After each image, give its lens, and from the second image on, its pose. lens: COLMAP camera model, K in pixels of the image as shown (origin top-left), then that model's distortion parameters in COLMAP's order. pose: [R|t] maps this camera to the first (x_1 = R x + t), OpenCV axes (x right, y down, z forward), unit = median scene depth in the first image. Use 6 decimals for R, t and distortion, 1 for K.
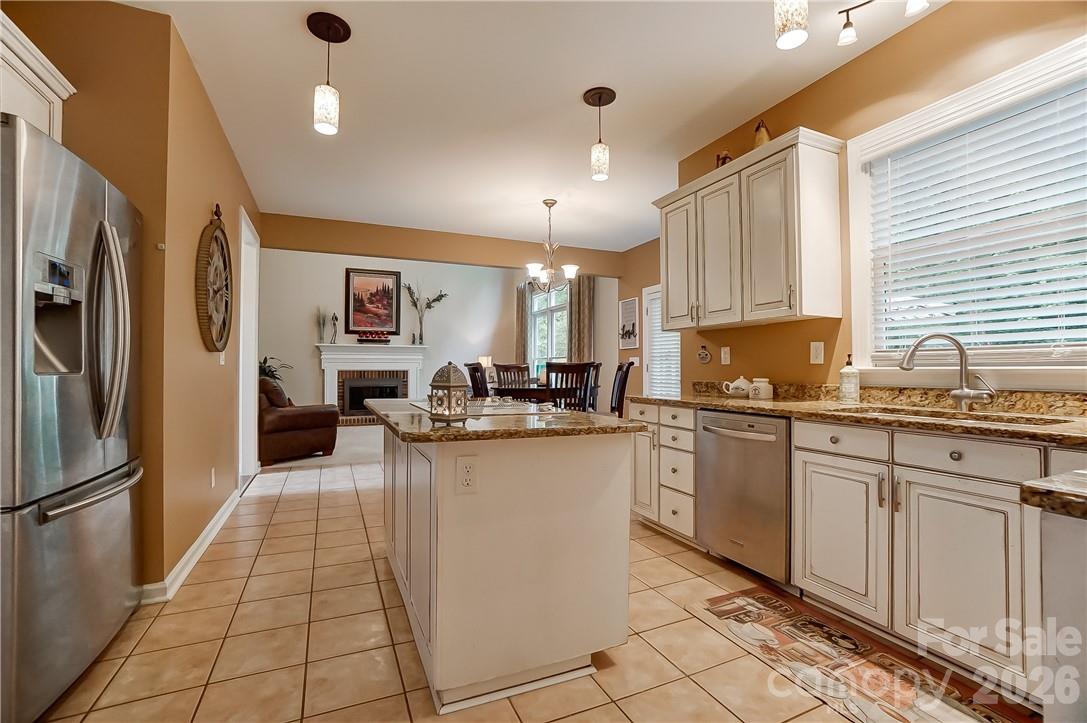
lens RADIAL K [[482.9, 0, 541.7], [0, 482.9, 357.2], [0, 0, 1]] dist [-0.040625, 0.005232]
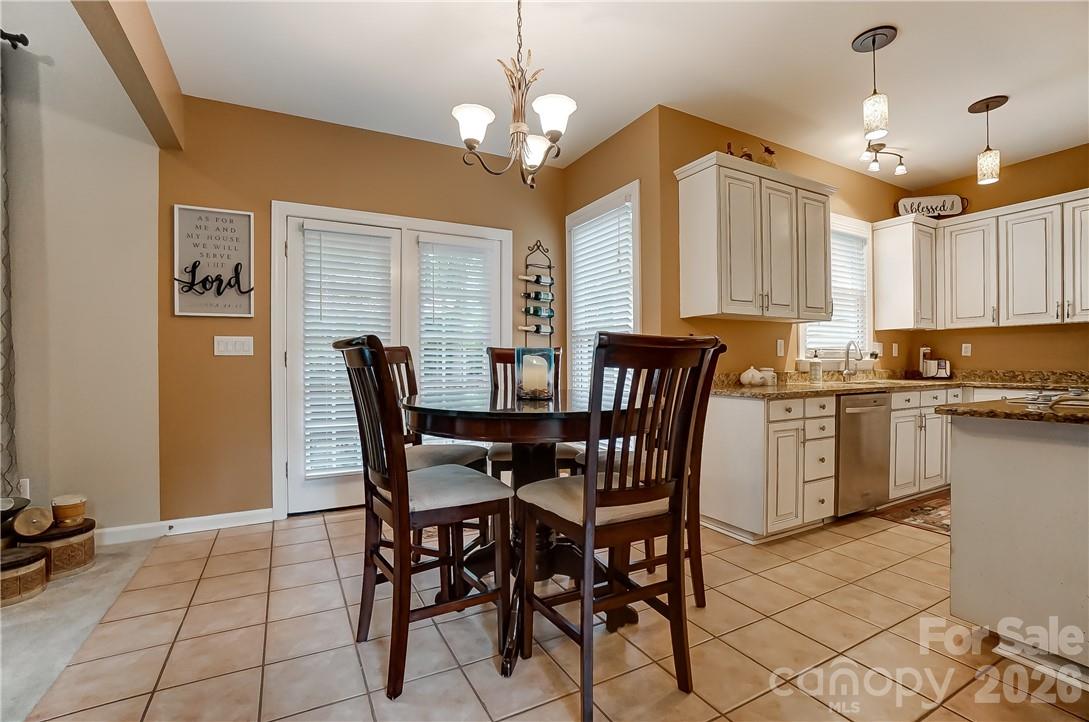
lens RADIAL K [[483.8, 0, 544.4], [0, 483.8, 364.5], [0, 0, 1]] dist [-0.040625, 0.005232]
pose [[-0.076023, -0.002695, 0.997102, -0.211124], [-0.020404, 0.999791, 0.001147, 0.014894], [-0.996897, -0.020258, -0.076063, 0.520798]]
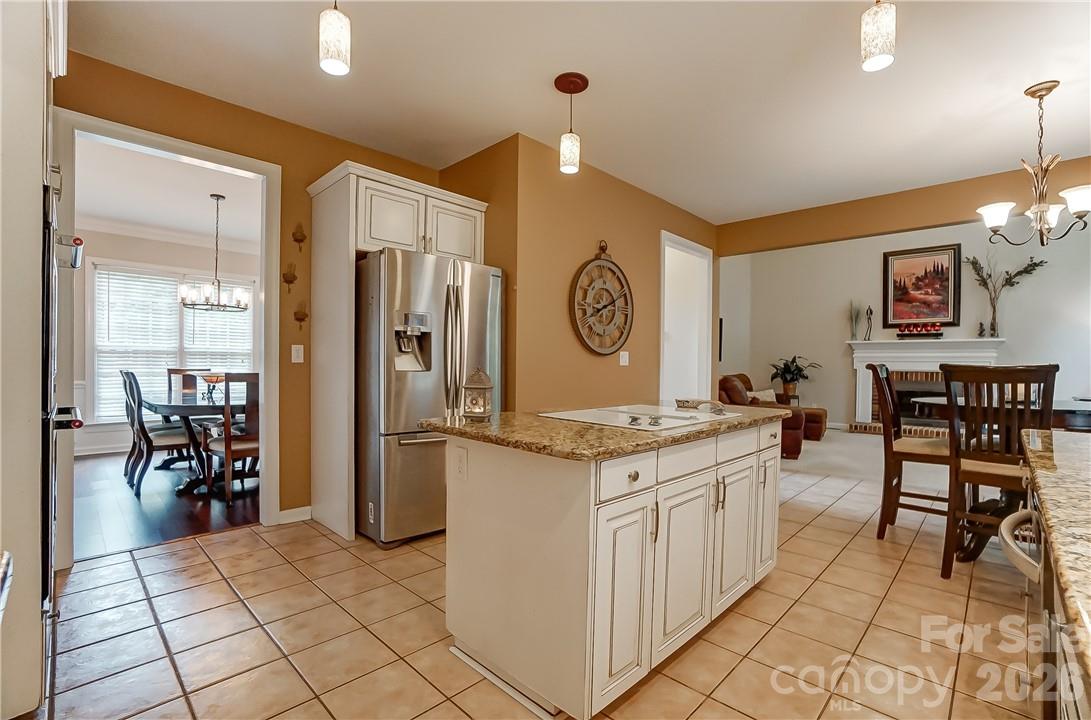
lens RADIAL K [[484.6, 0, 555.3], [0, 484.6, 371.4], [0, 0, 1]] dist [-0.040625, 0.005232]
pose [[0.380272, 0.020326, -0.924651, 0.162428], [0.011585, 0.999575, 0.026738, -0.001410], [0.924802, -0.020880, 0.379875, 0.121765]]
